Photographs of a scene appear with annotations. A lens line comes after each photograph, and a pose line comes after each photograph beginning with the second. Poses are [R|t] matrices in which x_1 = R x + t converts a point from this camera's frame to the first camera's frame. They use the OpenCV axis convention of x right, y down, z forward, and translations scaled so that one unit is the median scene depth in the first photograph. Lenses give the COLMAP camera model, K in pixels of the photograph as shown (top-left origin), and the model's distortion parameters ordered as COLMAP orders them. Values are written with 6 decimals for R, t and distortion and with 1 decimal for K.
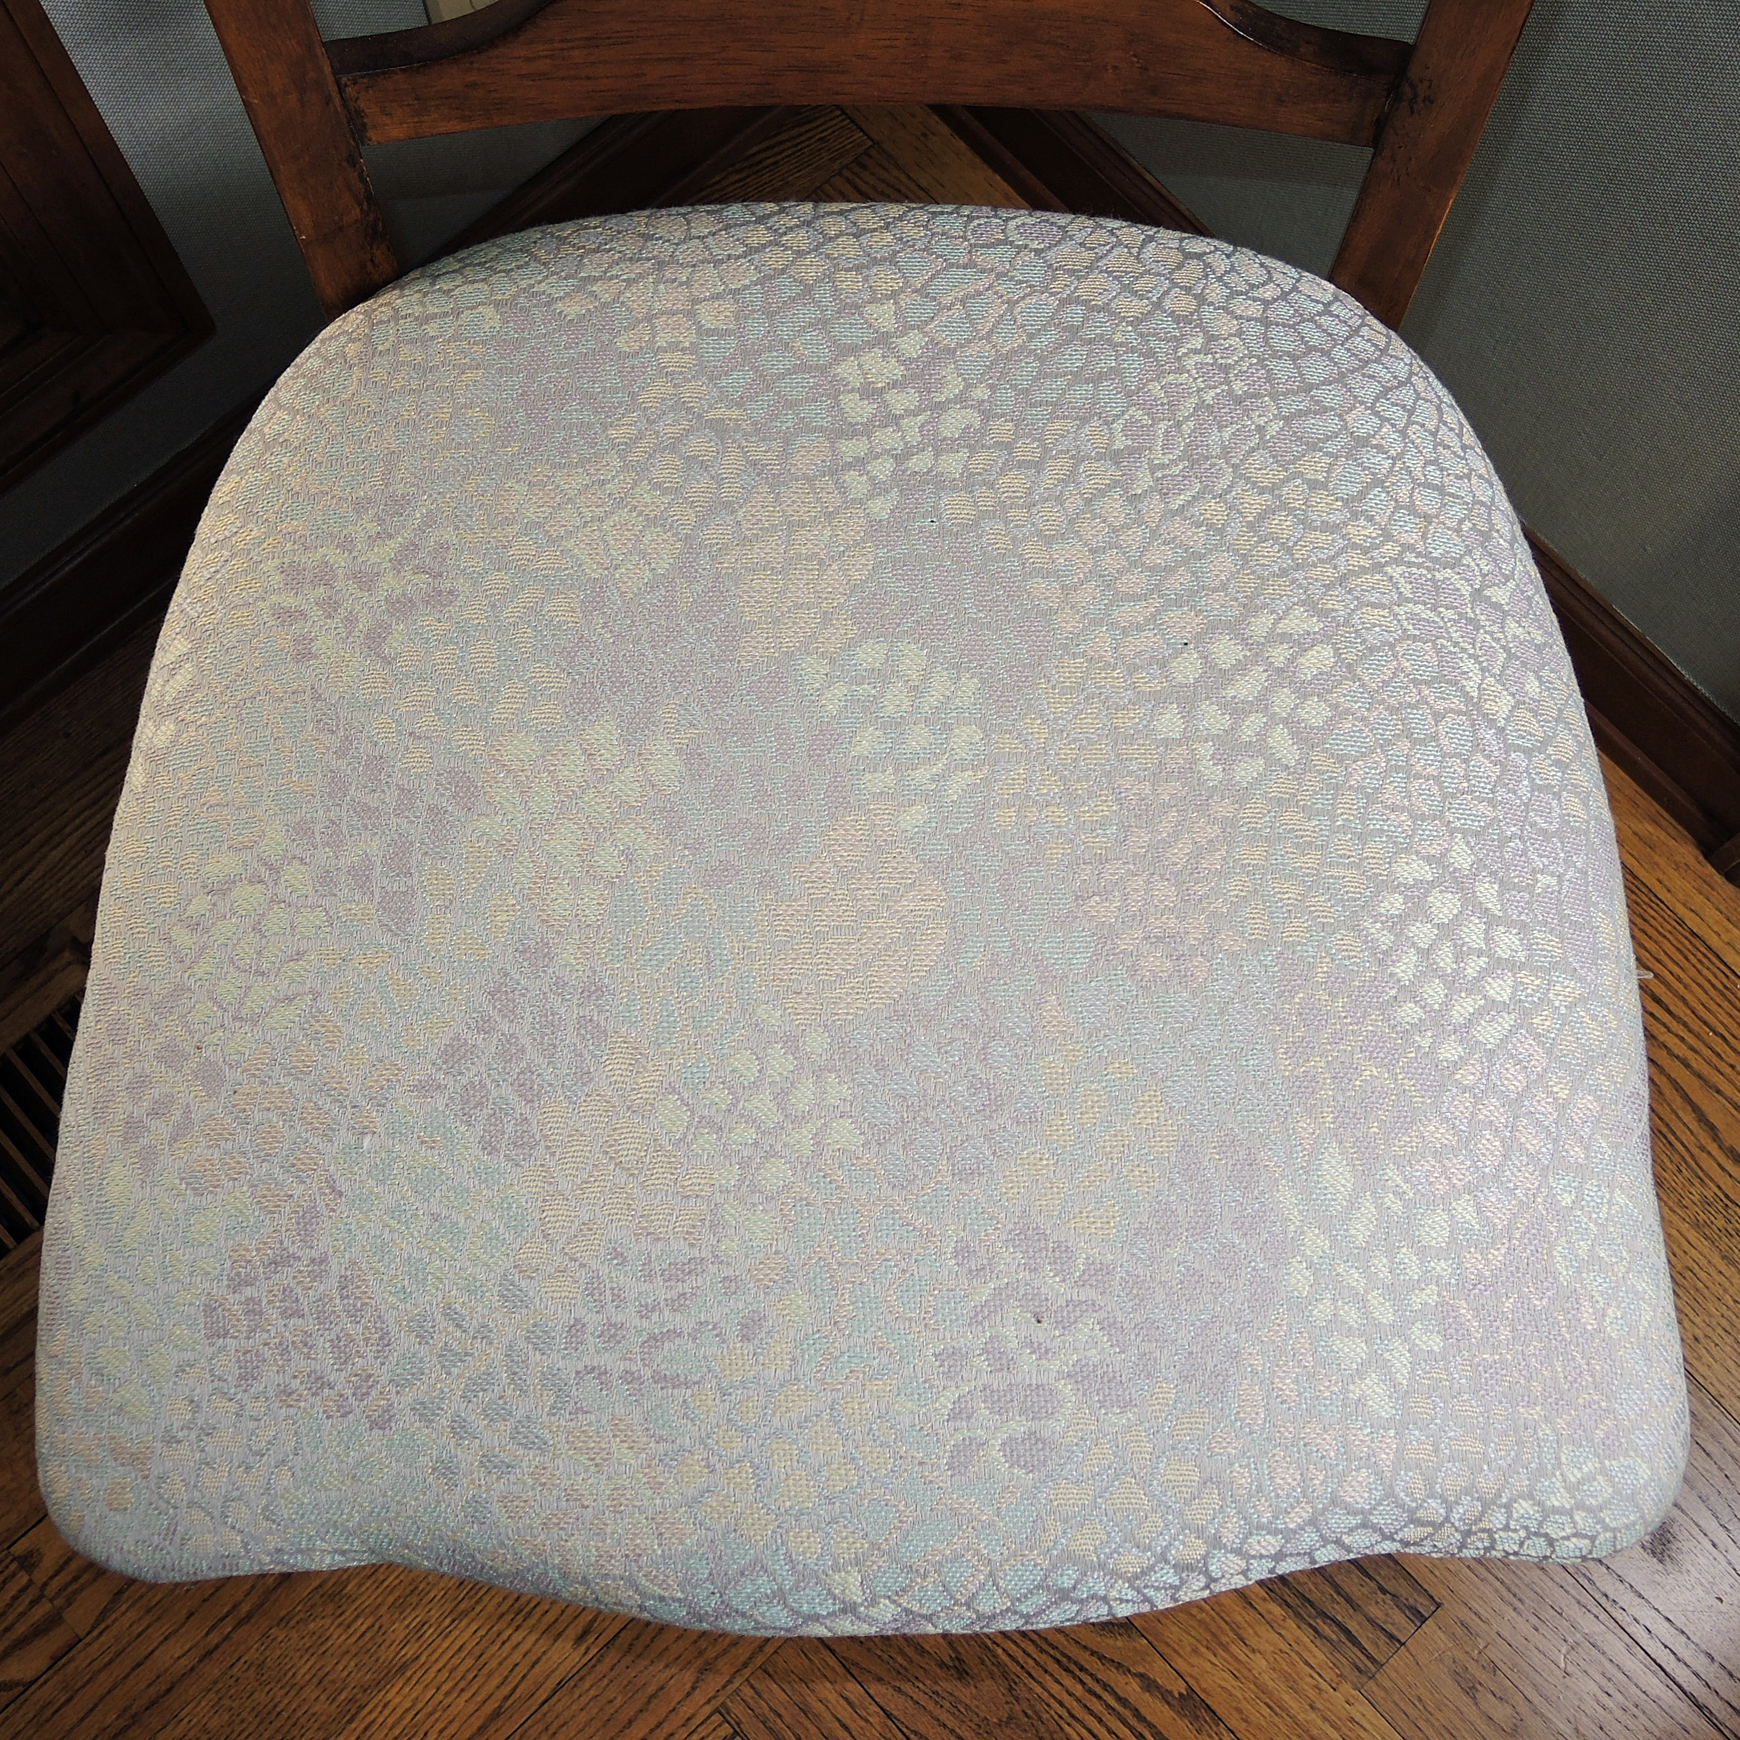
lens RADIAL K [[1982.6, 0, 866.3], [0, 1982.6, 870.1], [0, 0, 1]] dist [-0.035687, 0.000000]
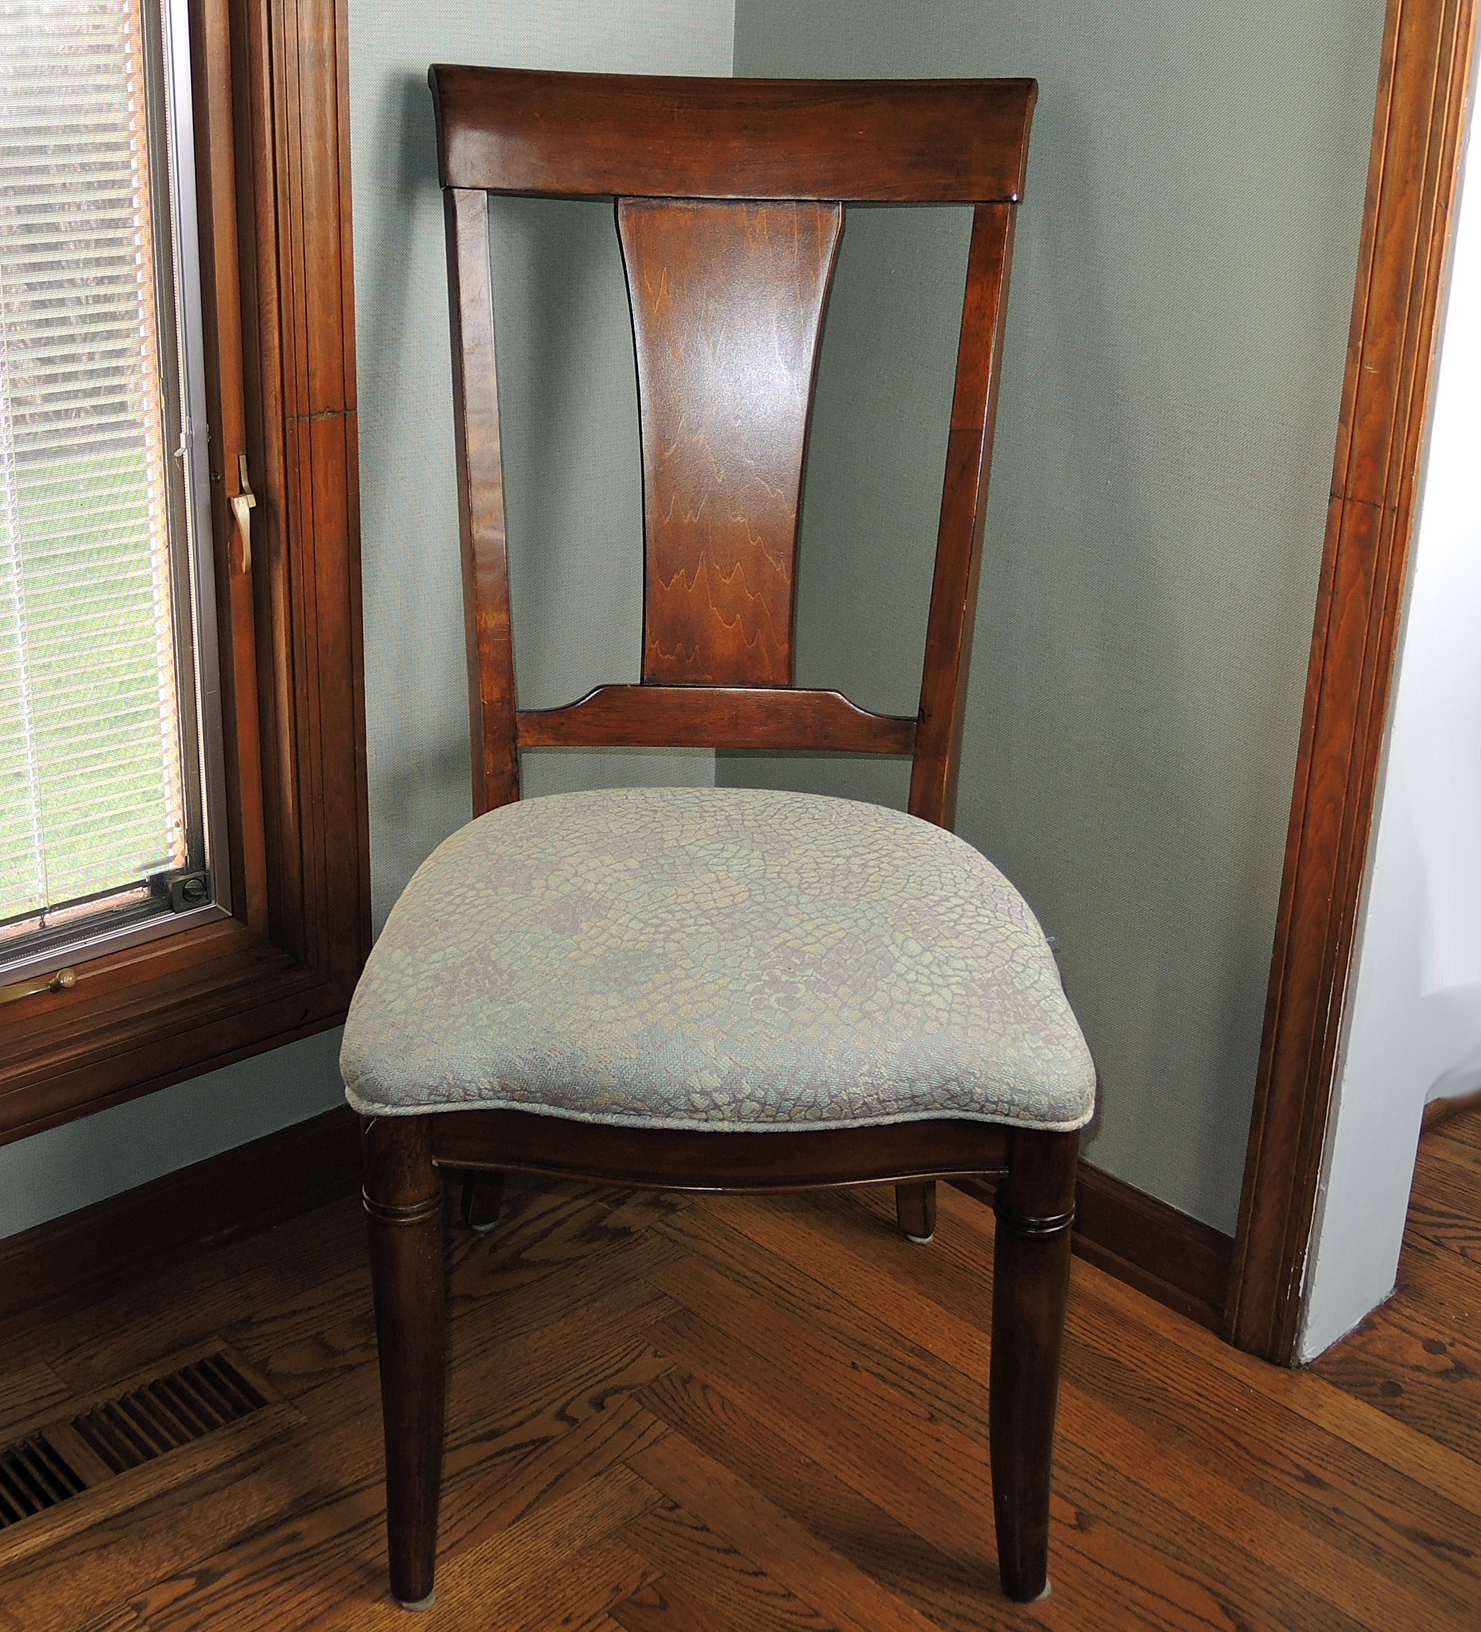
lens RADIAL K [[2234.9, 0, 736.7], [0, 2234.9, 812.4], [0, 0, 1]] dist [-0.018603, 0.000000]
pose [[0.999890, -0.002411, 0.014622, -0.013174], [0.013108, 0.604221, -0.796709, 2.115197], [-0.006914, 0.796813, 0.604186, -0.720696]]
